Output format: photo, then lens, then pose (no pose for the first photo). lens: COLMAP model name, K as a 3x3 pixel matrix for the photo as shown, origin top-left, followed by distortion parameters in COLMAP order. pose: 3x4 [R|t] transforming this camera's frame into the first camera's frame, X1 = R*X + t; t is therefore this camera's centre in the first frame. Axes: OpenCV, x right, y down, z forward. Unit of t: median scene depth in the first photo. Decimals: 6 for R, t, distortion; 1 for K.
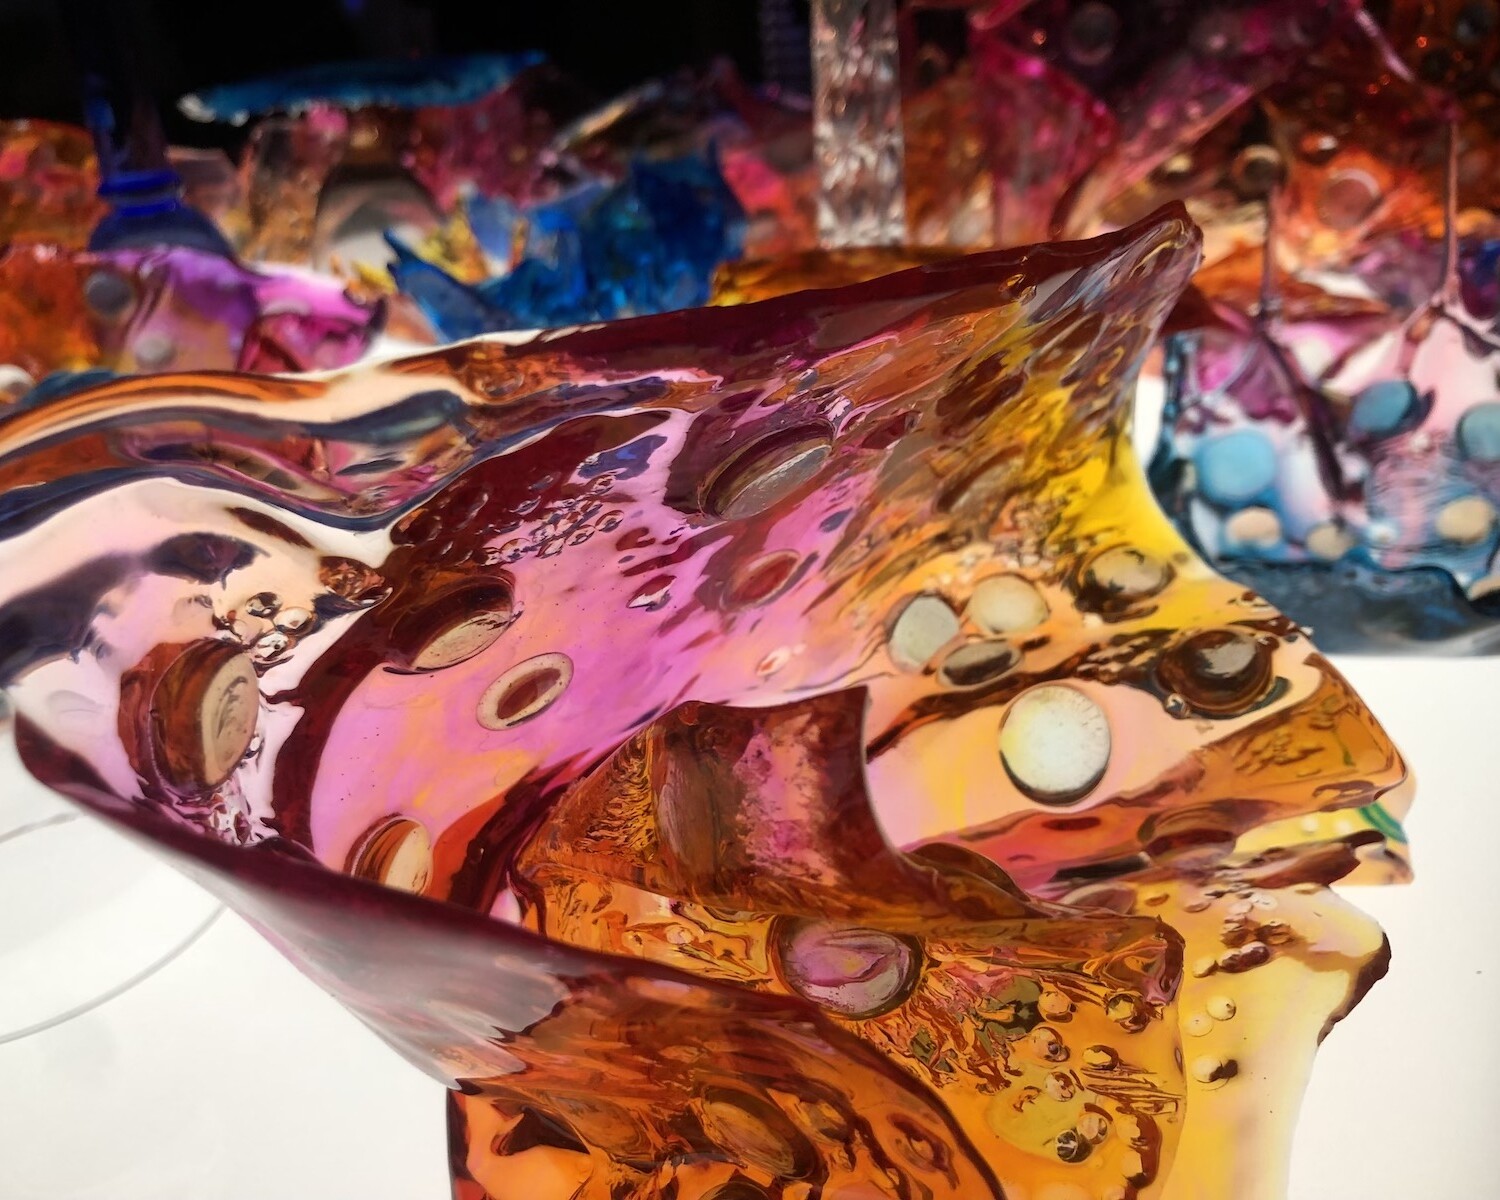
lens RADIAL K [[1297.3, 0, 749.0], [0, 1297.3, 595.6], [0, 0, 1]] dist [0.048923, -0.058055]
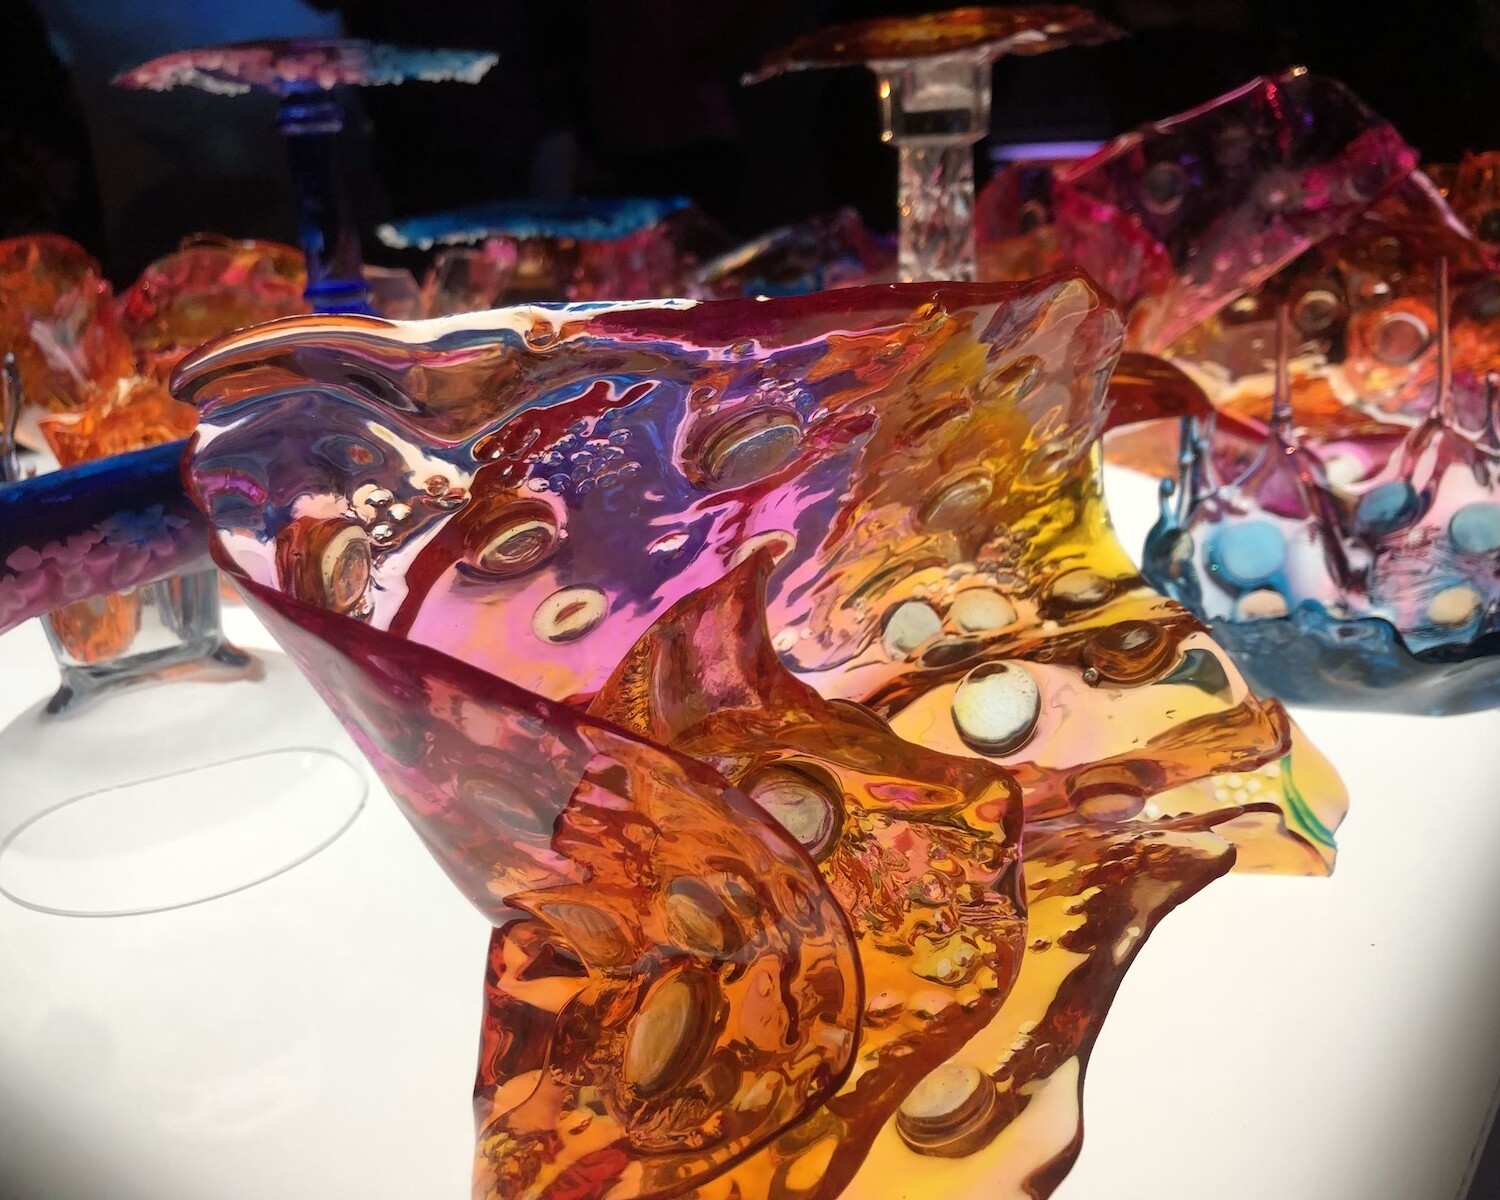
lens RADIAL K [[1297.3, 0, 753.5], [0, 1297.3, 608.4], [0, 0, 1]] dist [0.048923, -0.058055]
pose [[0.992296, 0.058650, -0.109123, 0.062277], [-0.069959, 0.992231, -0.102871, 0.075406], [0.102242, 0.109713, 0.988691, -0.115602]]
